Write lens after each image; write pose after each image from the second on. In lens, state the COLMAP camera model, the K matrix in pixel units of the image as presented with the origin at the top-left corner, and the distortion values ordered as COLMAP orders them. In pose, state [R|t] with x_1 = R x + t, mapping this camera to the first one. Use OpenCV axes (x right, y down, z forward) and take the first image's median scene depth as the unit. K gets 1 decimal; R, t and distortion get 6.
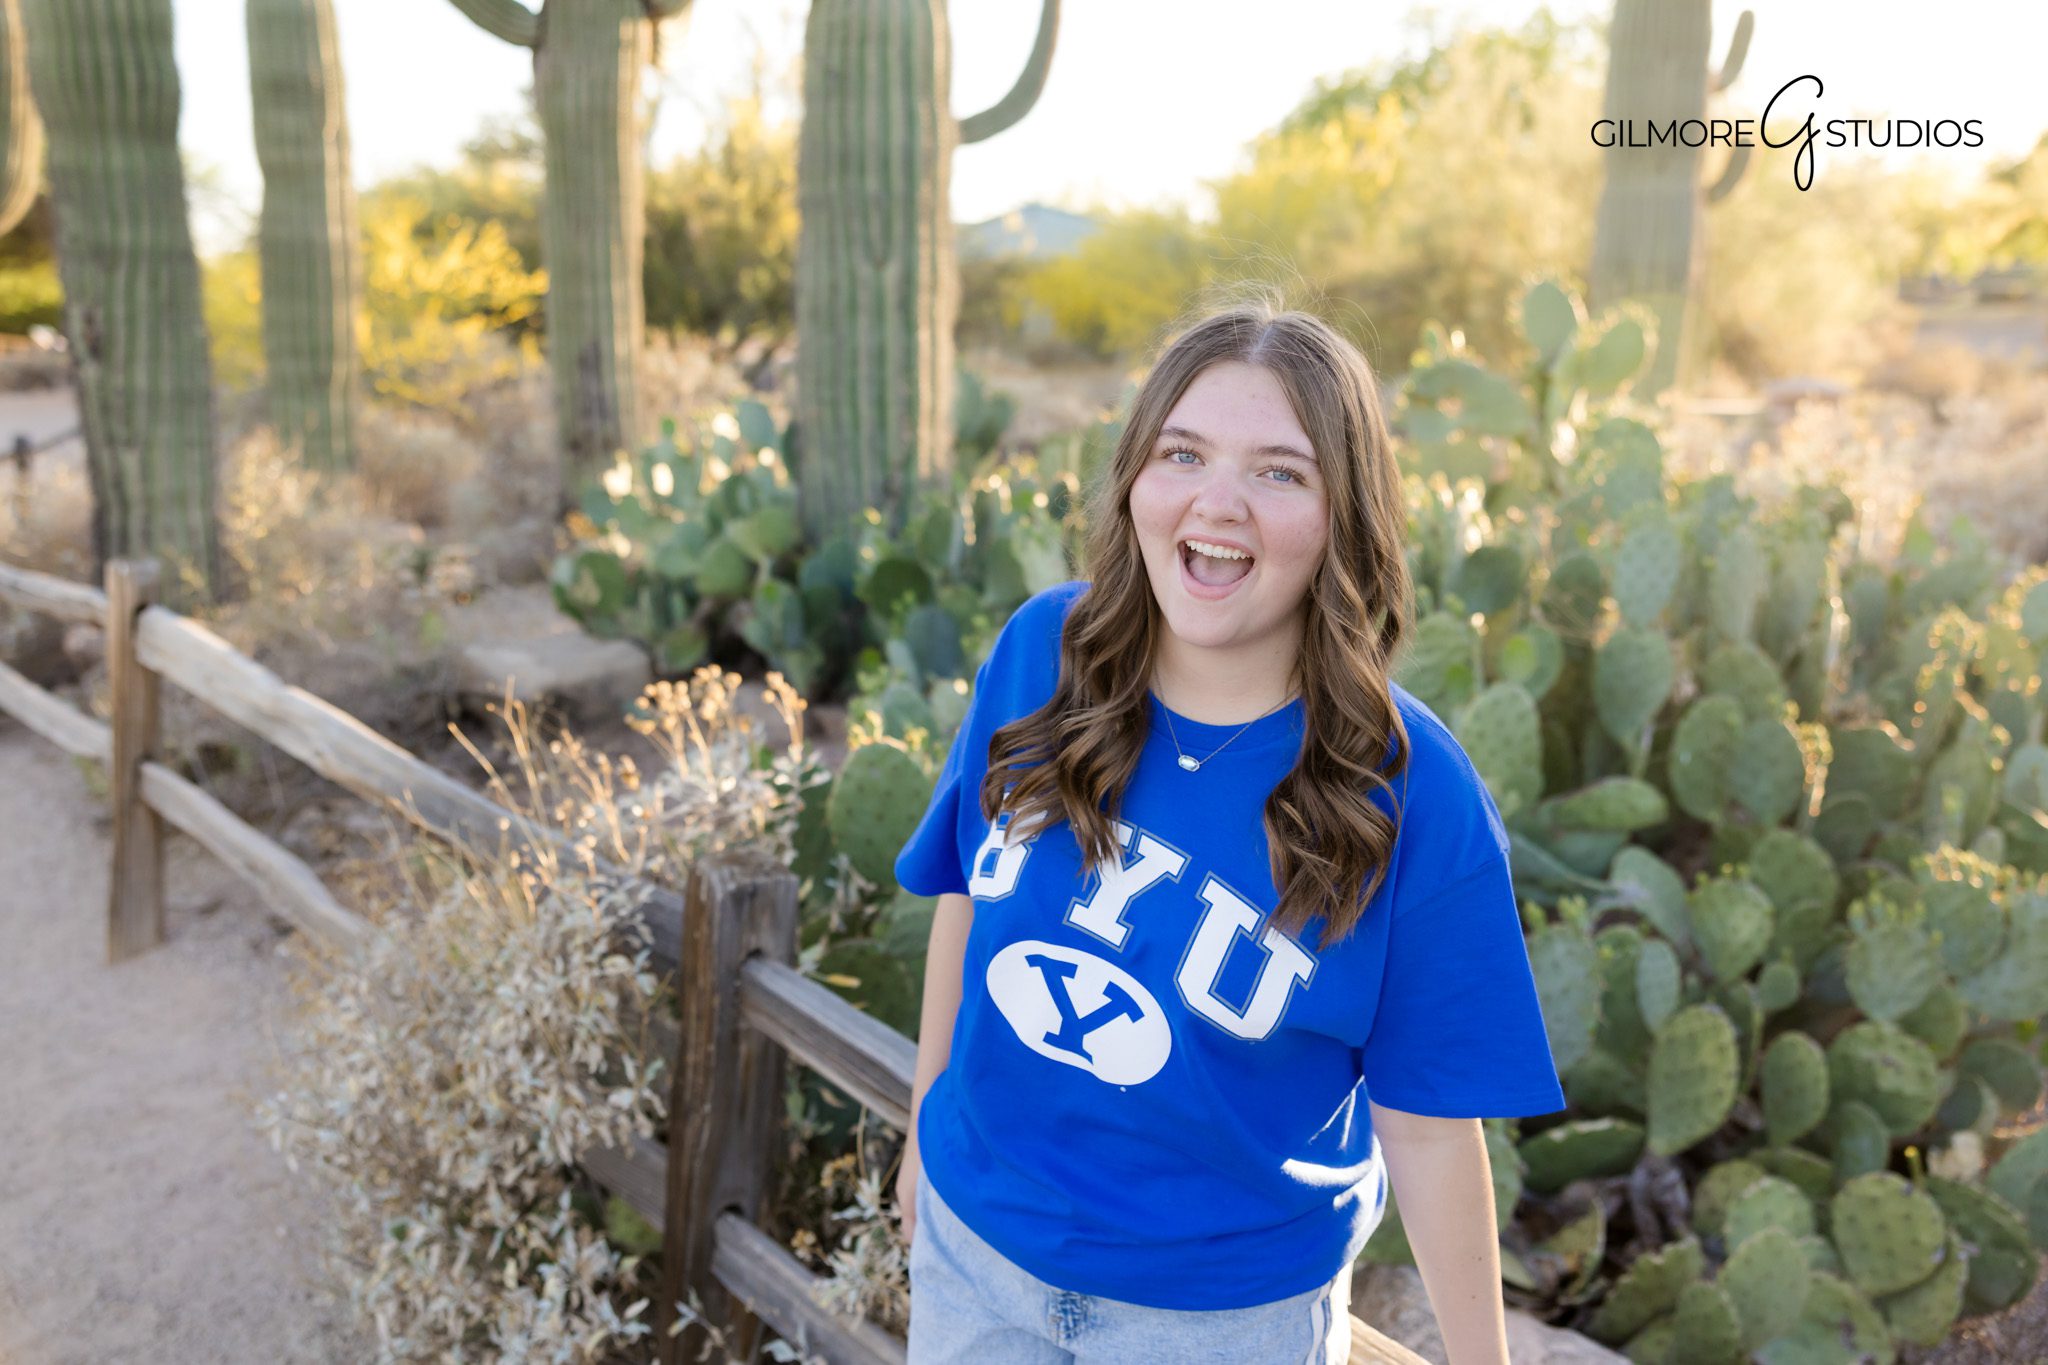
lens RADIAL K [[1788.0, 0, 1024.0], [0, 1788.0, 682.5], [0, 0, 1]] dist [-0.009398, 0.025023]
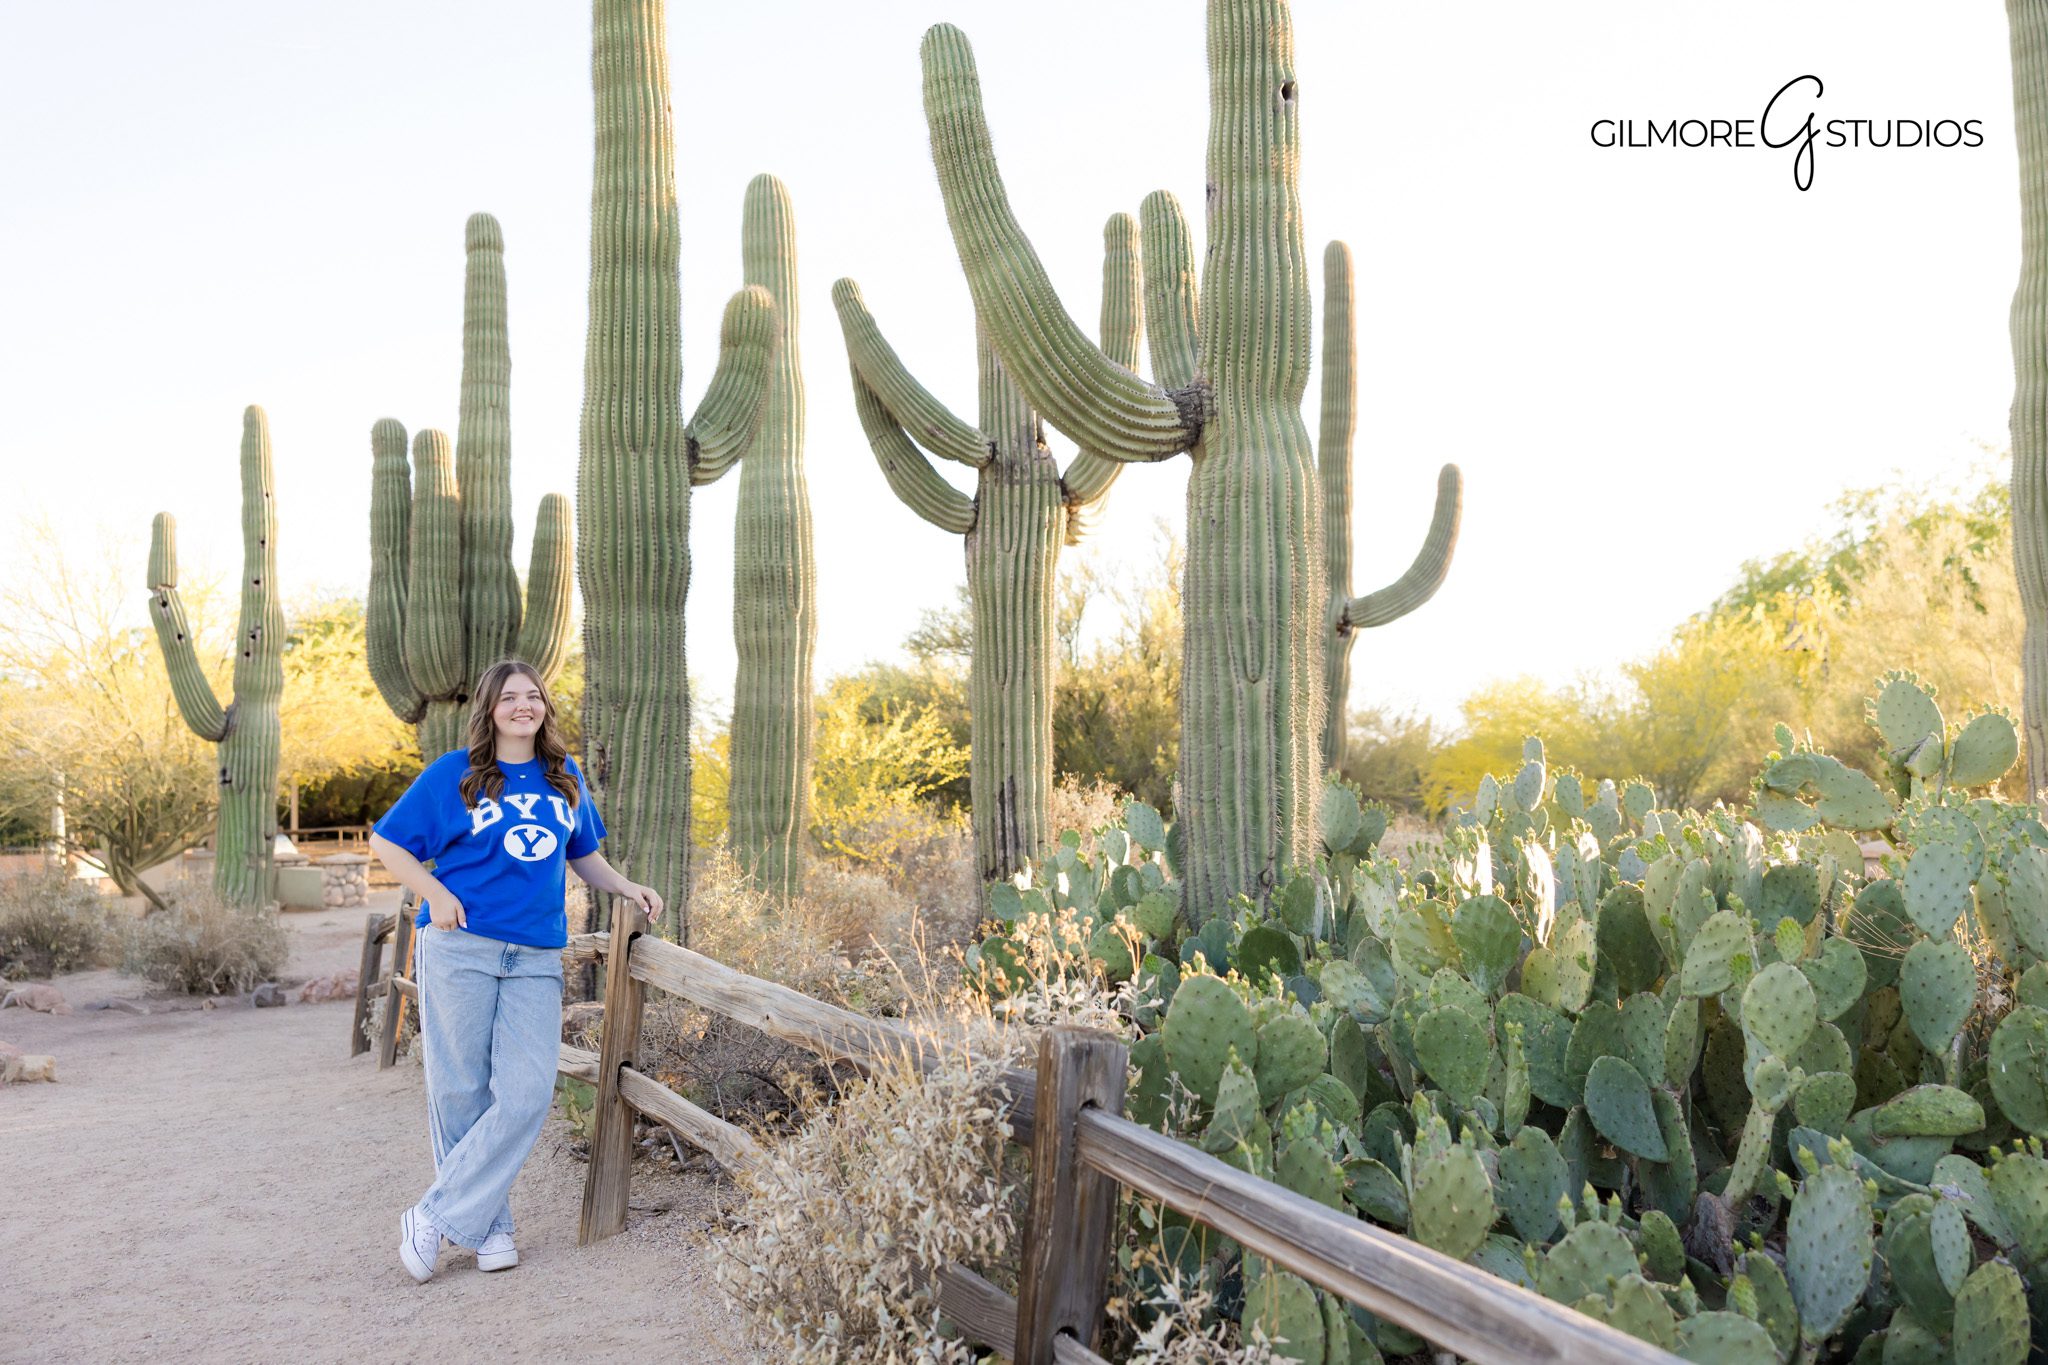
lens RADIAL K [[1941.1, 0, 1025.2], [0, 1941.1, 749.6], [0, 0, 1]] dist [-0.009918, 0.023608]
pose [[0.972353, -0.024536, -0.232223, 0.063590], [-0.036773, 0.965968, -0.256035, 0.130210], [0.230602, 0.257496, 0.938360, -0.176793]]
